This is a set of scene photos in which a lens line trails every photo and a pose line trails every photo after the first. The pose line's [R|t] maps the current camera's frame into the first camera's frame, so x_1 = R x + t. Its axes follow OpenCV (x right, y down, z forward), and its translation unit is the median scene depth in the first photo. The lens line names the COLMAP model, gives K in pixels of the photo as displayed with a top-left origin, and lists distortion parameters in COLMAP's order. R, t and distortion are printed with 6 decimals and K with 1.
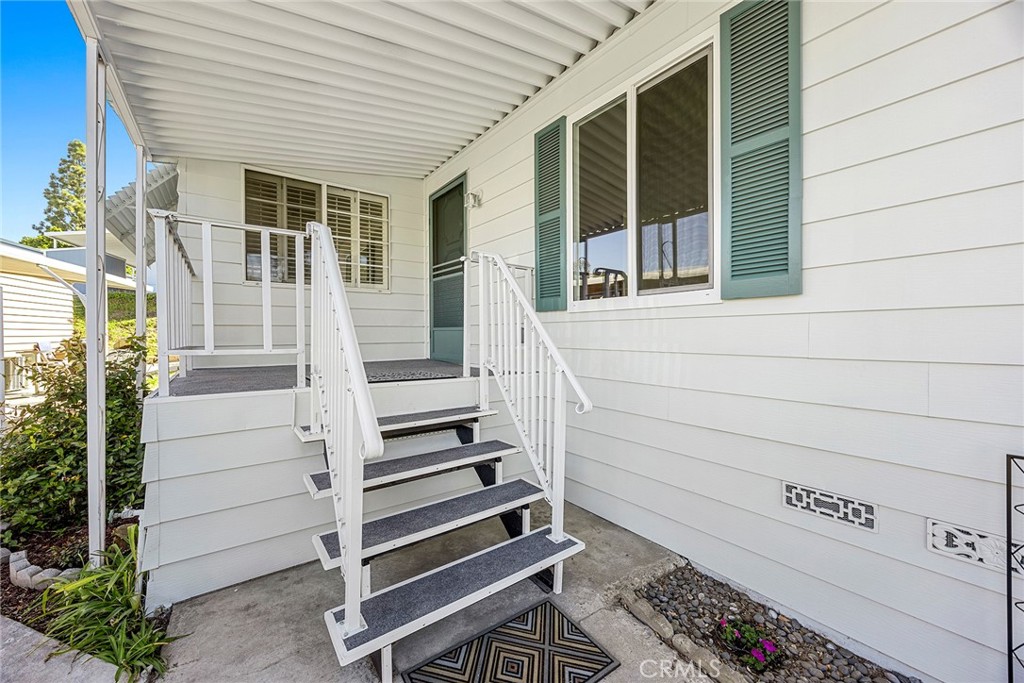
lens RADIAL K [[388.7, 0, 504.3], [0, 388.7, 334.0], [0, 0, 1]] dist [-0.001043, 0.000025]
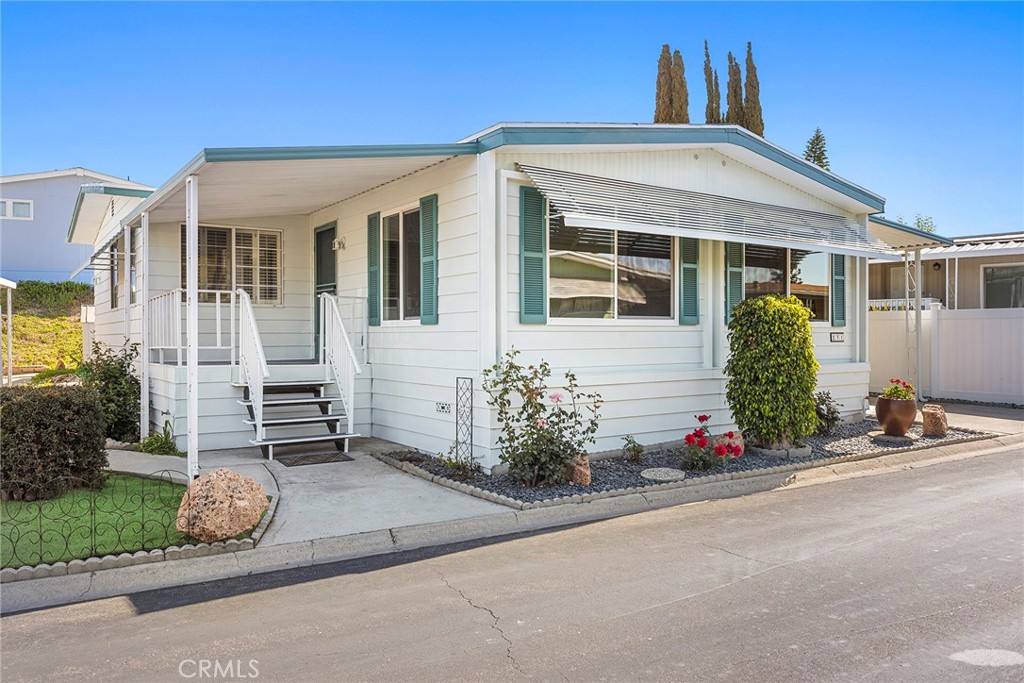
lens RADIAL K [[772.8, 0, 512.0], [0, 772.8, 341.5], [0, 0, 1]] dist [0.001019, -0.000015]
pose [[0.999482, 0.002786, -0.032055, 0.794828], [-0.002588, 0.999977, 0.006211, -0.013432], [0.032071, -0.006125, 0.999467, -2.227737]]
